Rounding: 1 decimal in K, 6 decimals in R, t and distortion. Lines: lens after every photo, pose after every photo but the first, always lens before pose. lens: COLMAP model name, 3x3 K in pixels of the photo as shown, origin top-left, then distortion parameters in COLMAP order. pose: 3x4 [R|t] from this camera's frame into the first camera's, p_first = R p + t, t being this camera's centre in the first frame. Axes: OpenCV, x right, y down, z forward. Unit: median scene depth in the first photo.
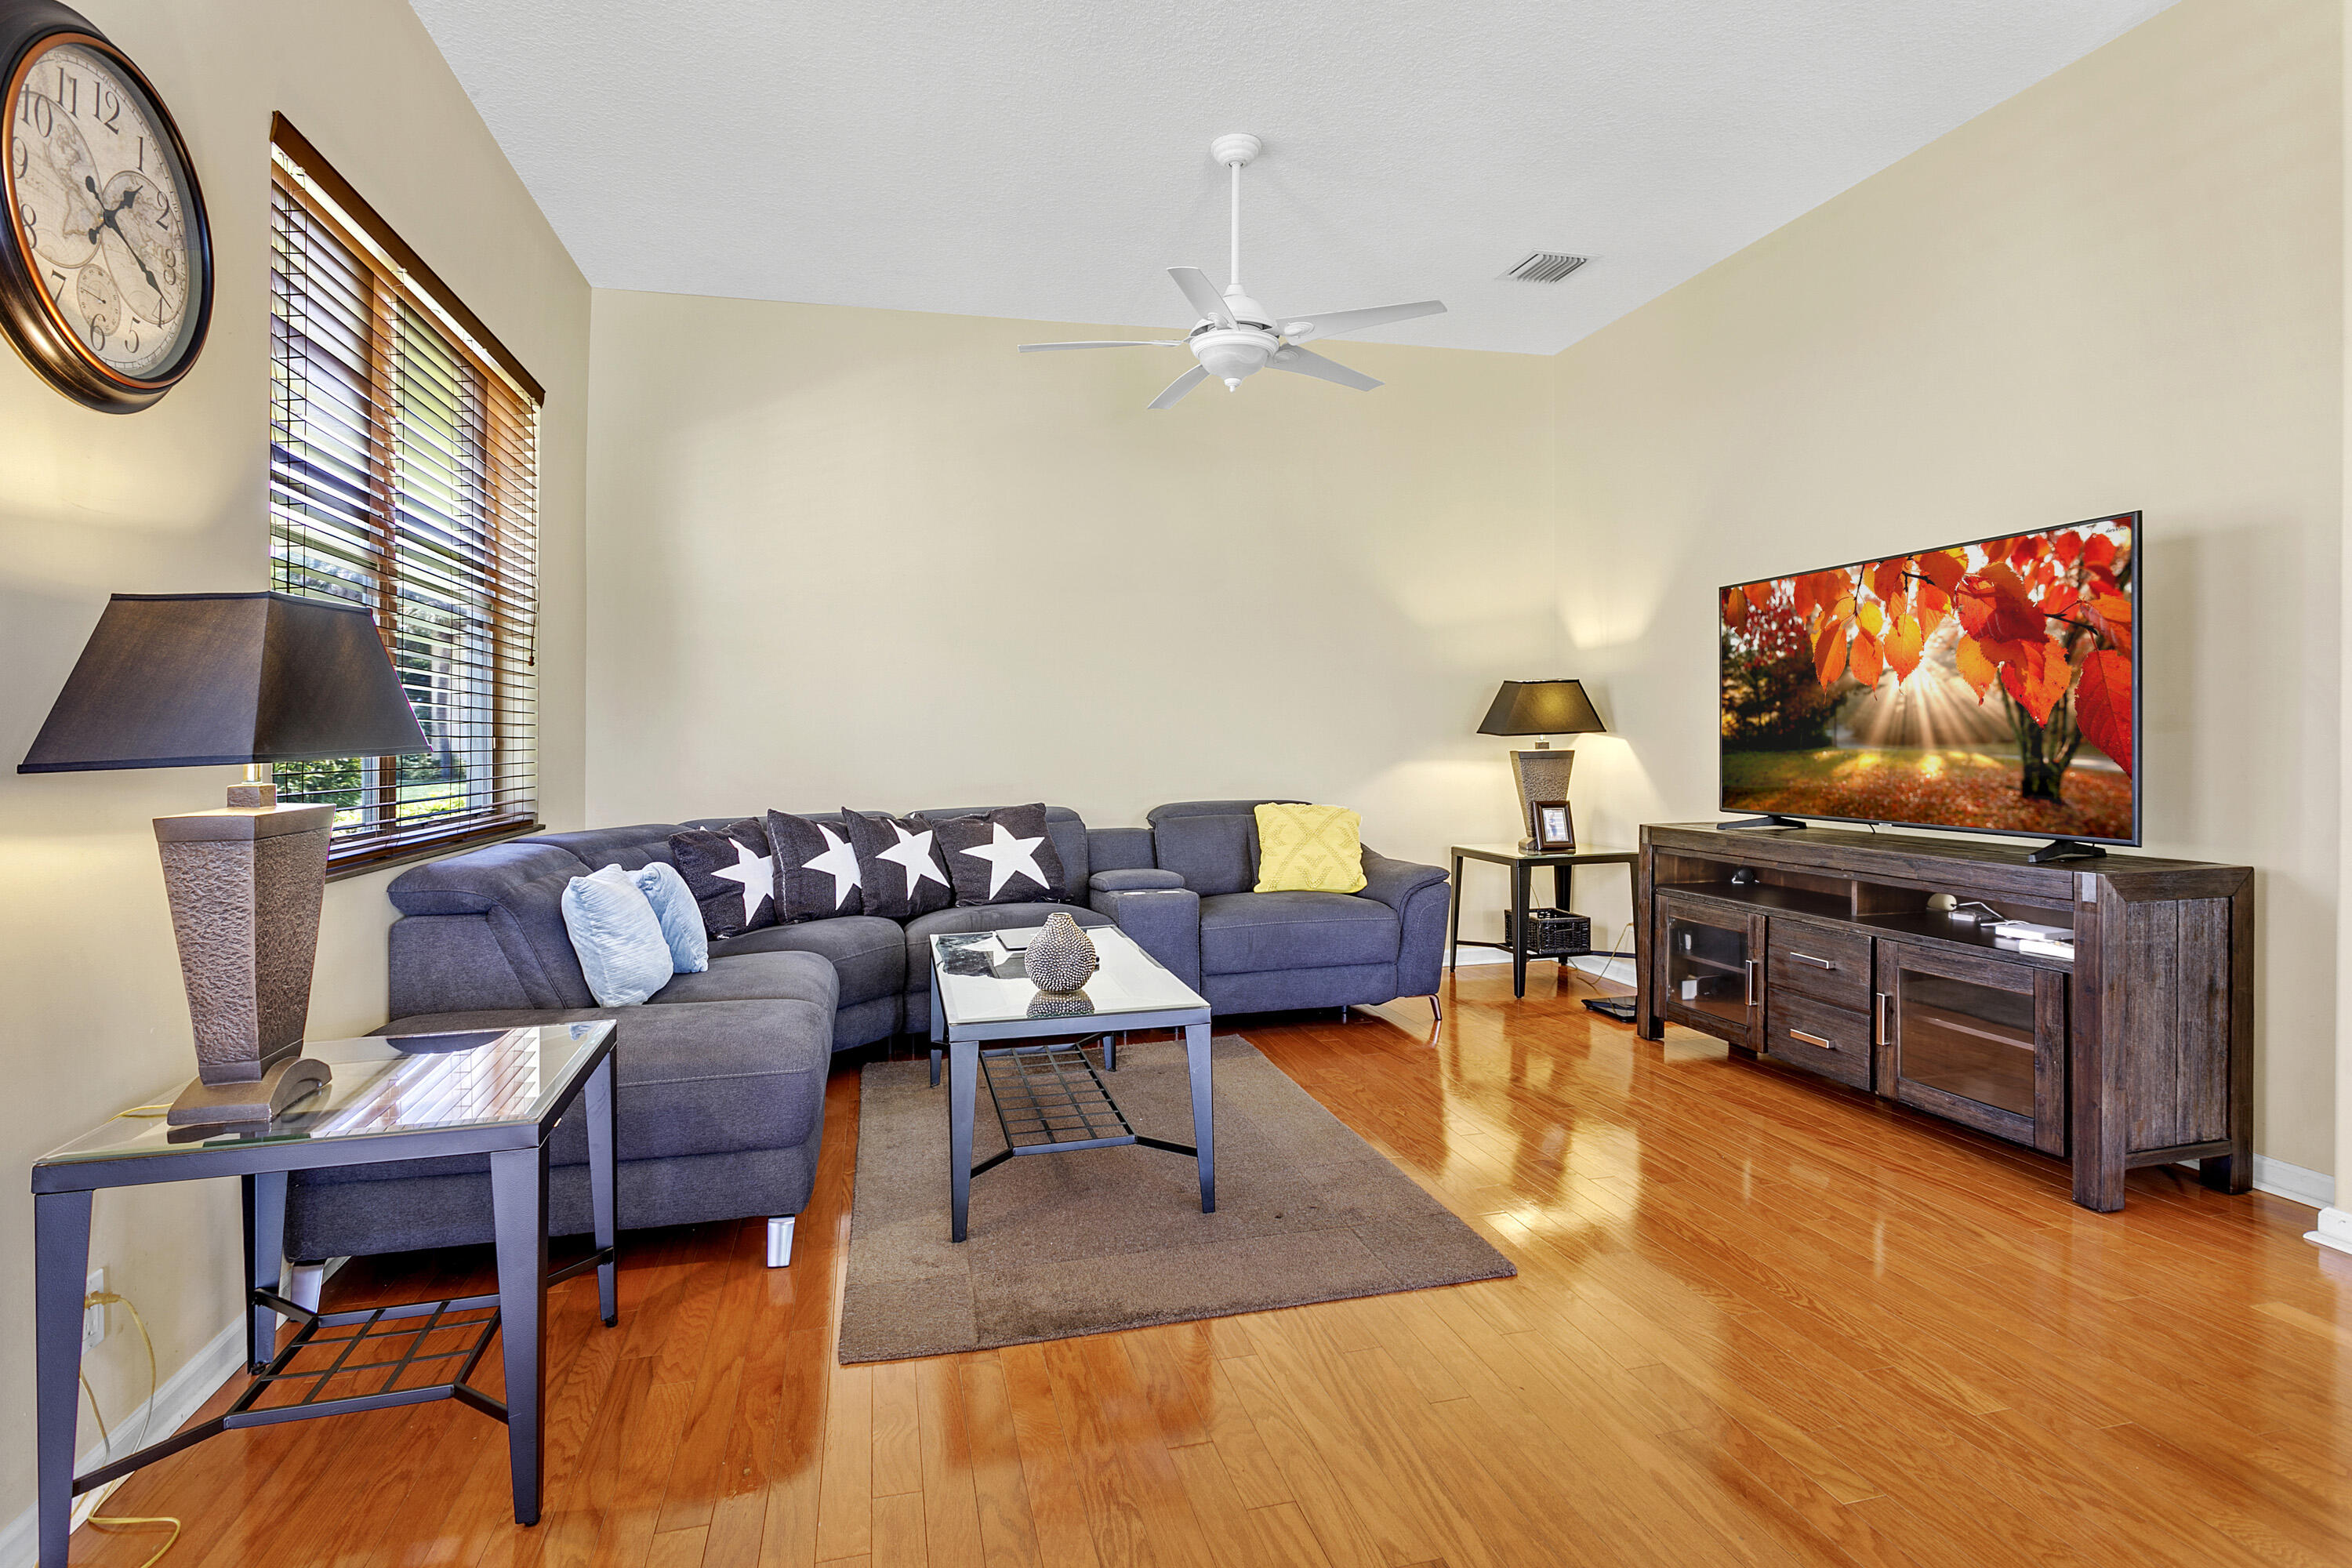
lens RADIAL K [[1152.4, 0, 1174.3], [0, 1152.4, 764.4], [0, 0, 1]] dist [-0.001318, 0.001271]
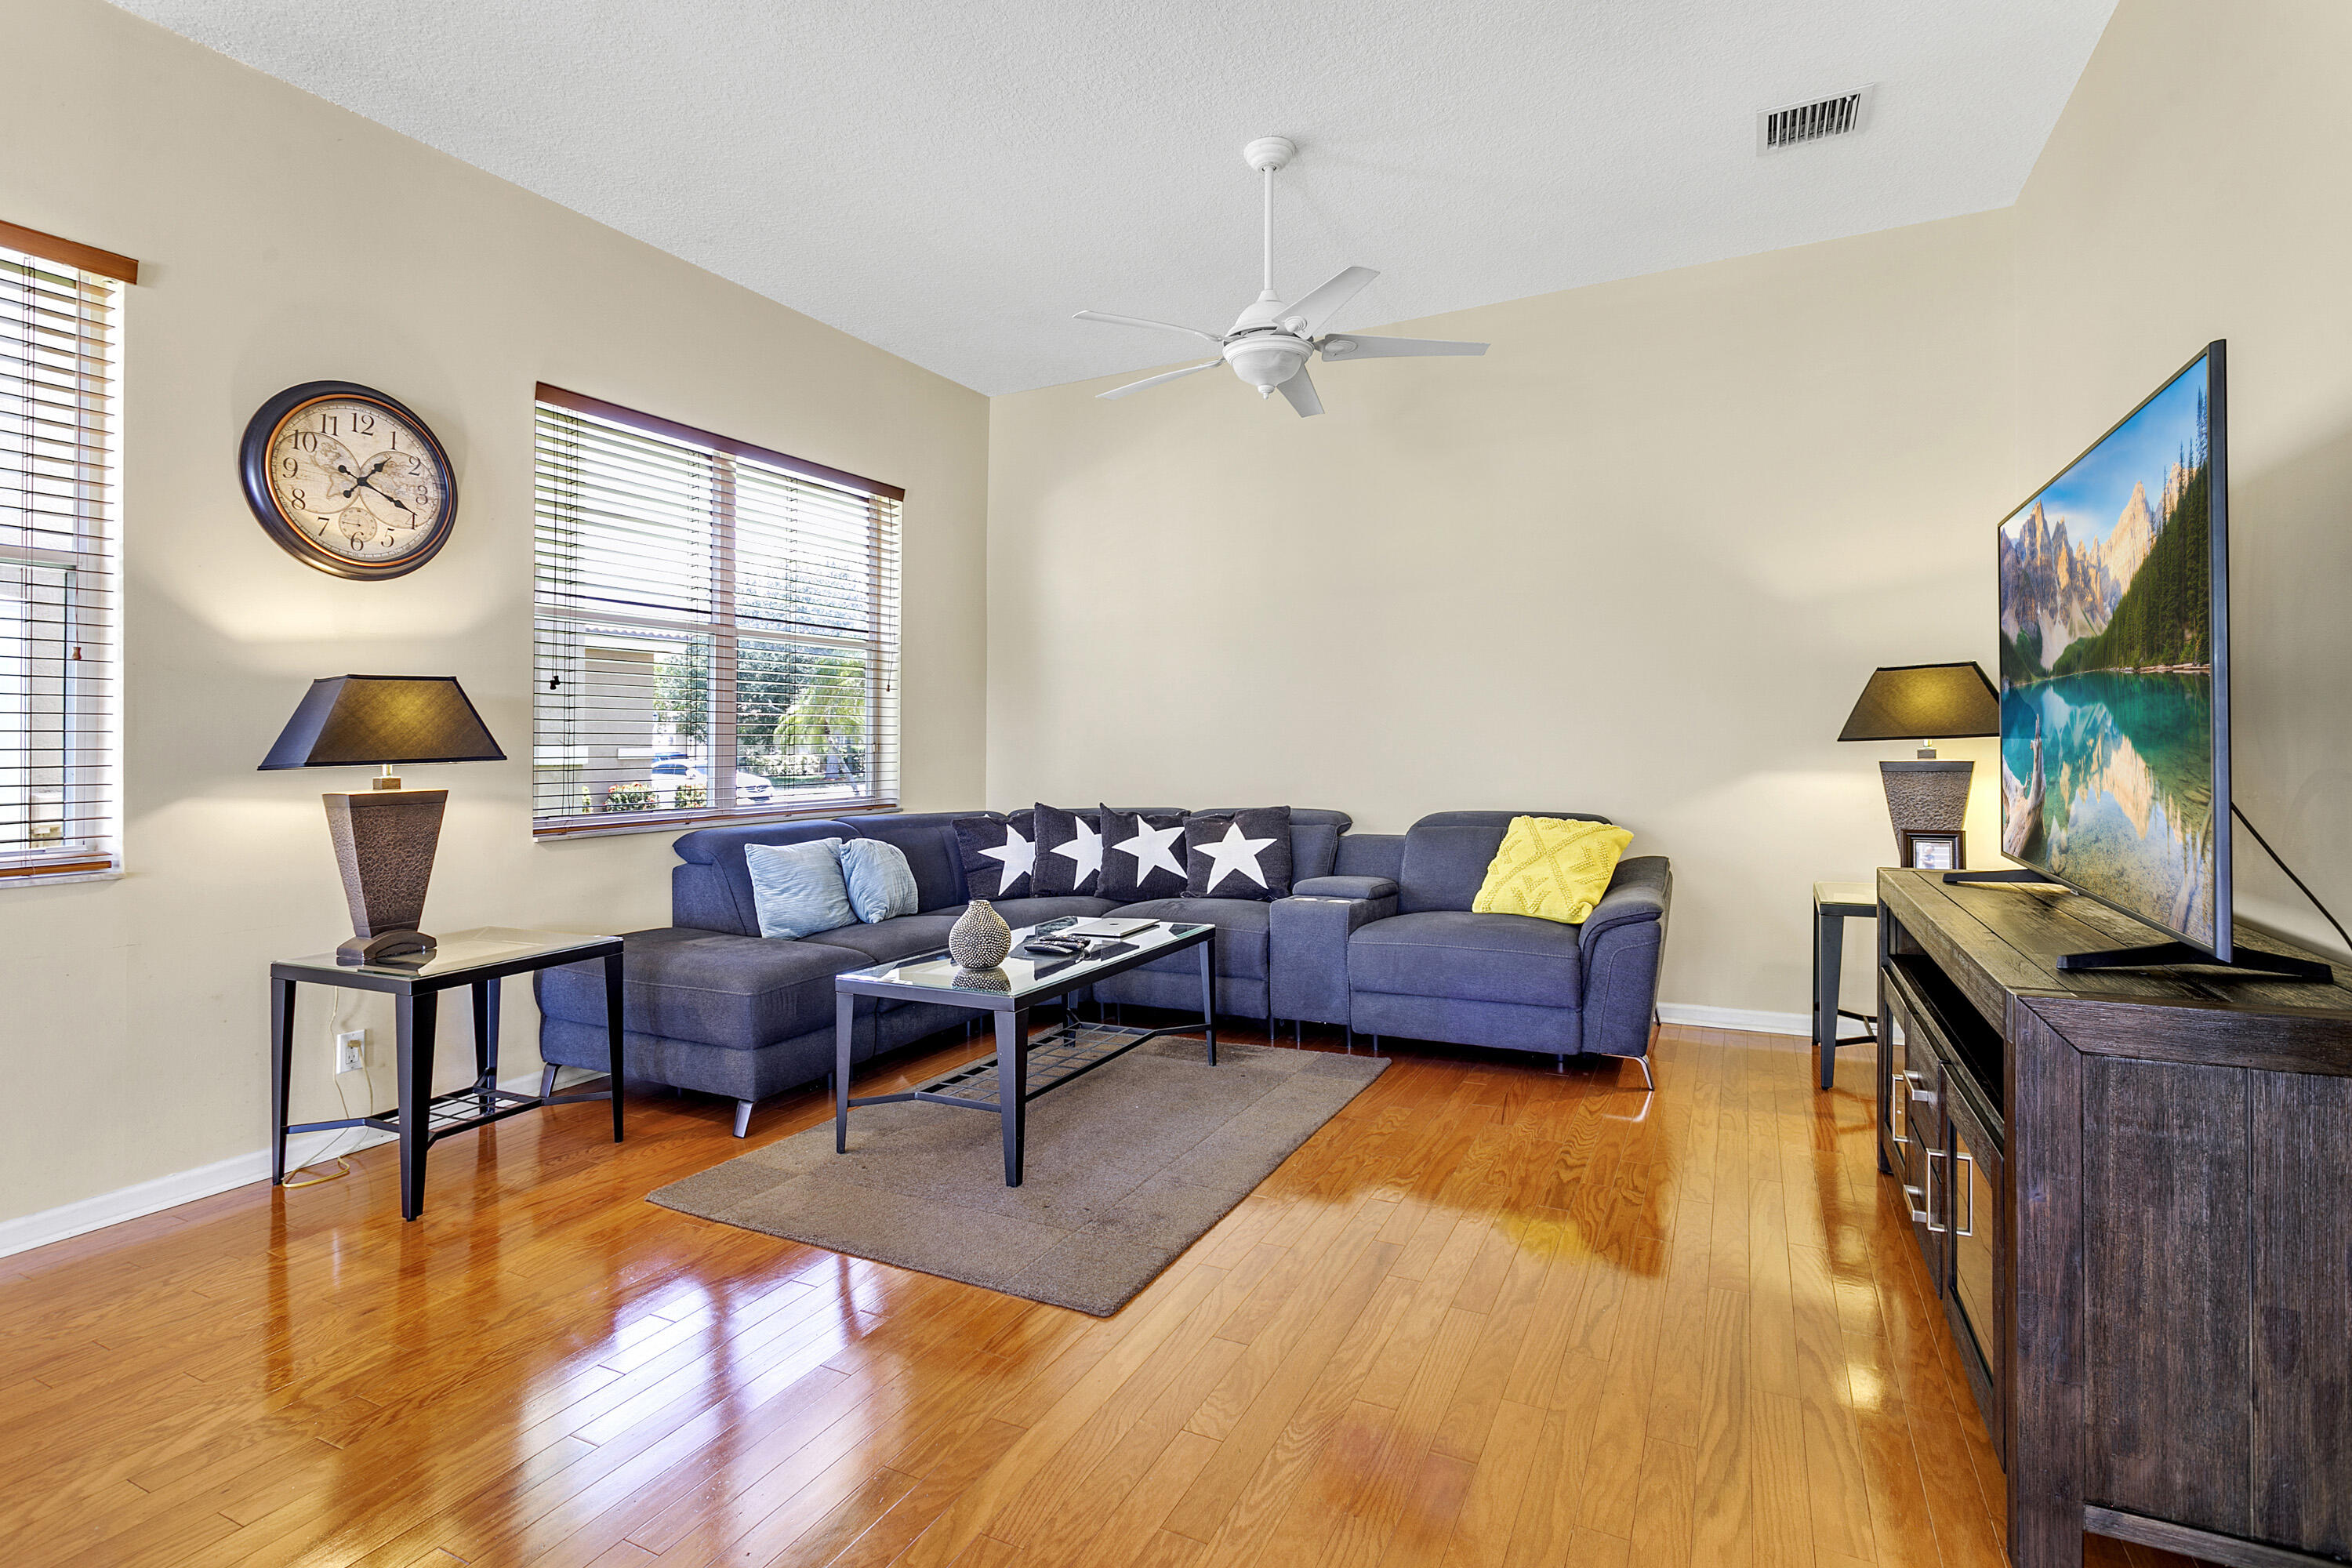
lens RADIAL K [[1138.2, 0, 1171.4], [0, 1138.2, 739.8], [0, 0, 1]] dist [0.016020, -0.000281]
pose [[0.755310, -0.001403, -0.655367, 0.531310], [-0.010587, 0.999841, -0.014343, -0.011410], [0.655283, 0.017772, 0.755175, 0.174694]]
